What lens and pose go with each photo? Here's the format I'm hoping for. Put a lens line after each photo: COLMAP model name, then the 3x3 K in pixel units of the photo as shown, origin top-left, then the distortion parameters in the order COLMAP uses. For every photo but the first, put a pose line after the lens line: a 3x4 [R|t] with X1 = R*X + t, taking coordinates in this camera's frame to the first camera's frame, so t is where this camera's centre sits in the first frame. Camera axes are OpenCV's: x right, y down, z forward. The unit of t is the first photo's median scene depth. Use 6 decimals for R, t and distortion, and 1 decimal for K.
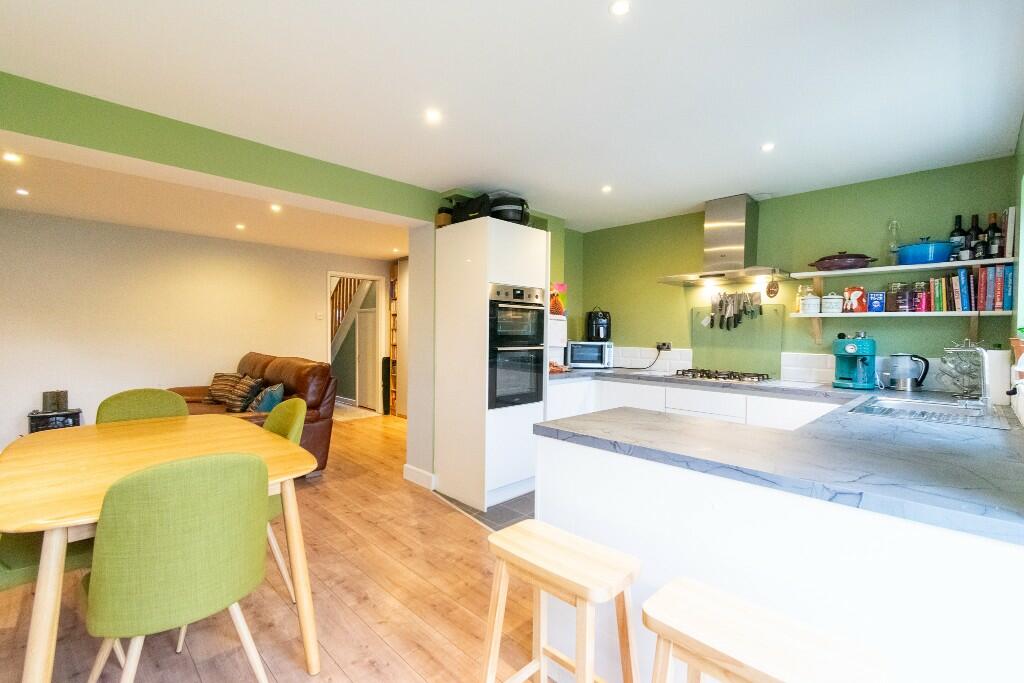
lens RADIAL K [[452.4, 0, 512.0], [0, 452.4, 341.5], [0, 0, 1]] dist [0.002923, -0.000680]
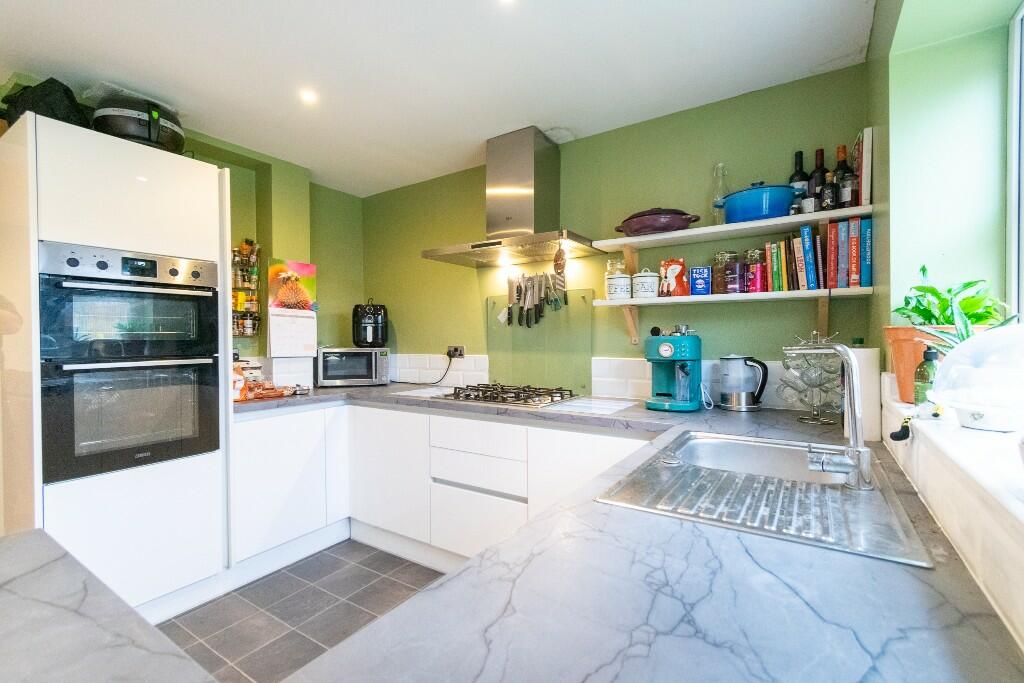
lens RADIAL K [[452.4, 0, 512.0], [0, 452.4, 341.5], [0, 0, 1]] dist [0.002923, -0.000680]
pose [[0.978879, -0.019952, 0.203465, 0.385811], [0.022538, 0.999692, -0.010399, 0.004704], [-0.203195, 0.014765, 0.979027, 0.391986]]
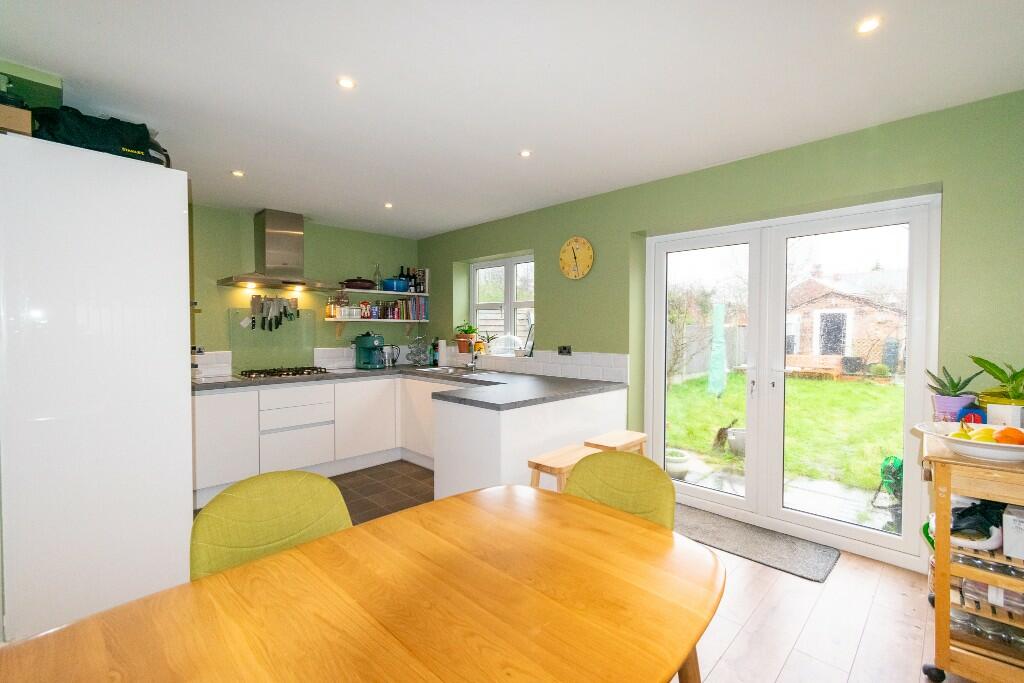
lens RADIAL K [[452.4, 0, 512.0], [0, 452.4, 341.5], [0, 0, 1]] dist [0.002923, -0.000680]
pose [[-0.009083, -0.042346, 0.999062, -0.765269], [0.018471, 0.998925, 0.042508, -0.043605], [-0.999788, 0.018840, -0.008291, 0.540144]]
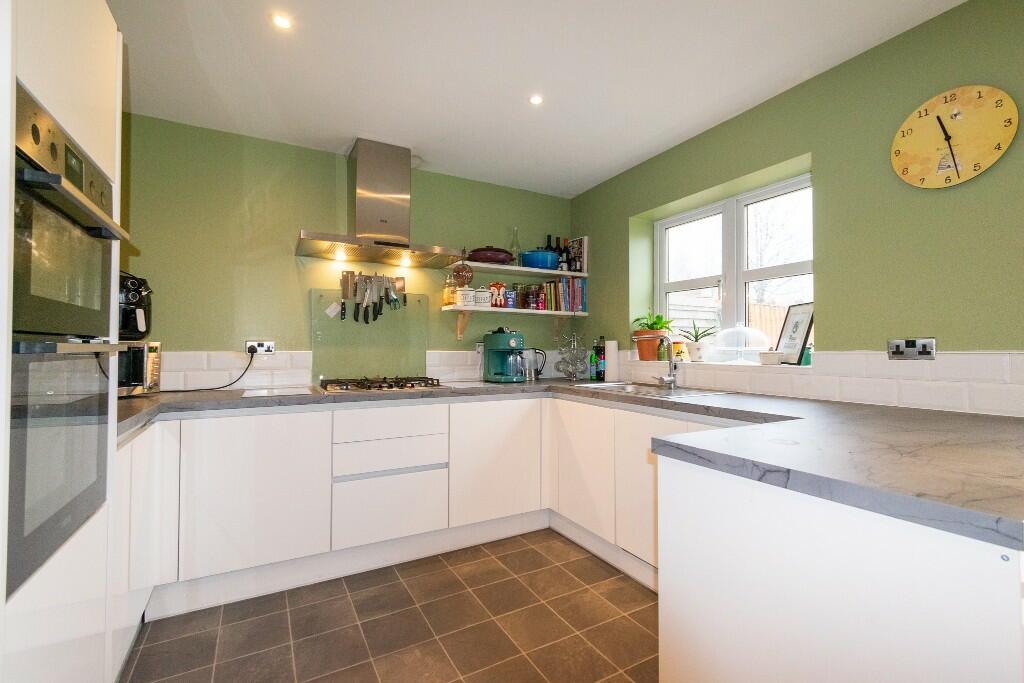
lens RADIAL K [[452.4, 0, 512.0], [0, 452.4, 341.5], [0, 0, 1]] dist [0.002923, -0.000680]
pose [[0.274606, 0.002719, 0.961553, -0.216759], [0.021014, 0.999740, -0.008829, 0.021099], [-0.961327, 0.022631, 0.274478, 0.707362]]
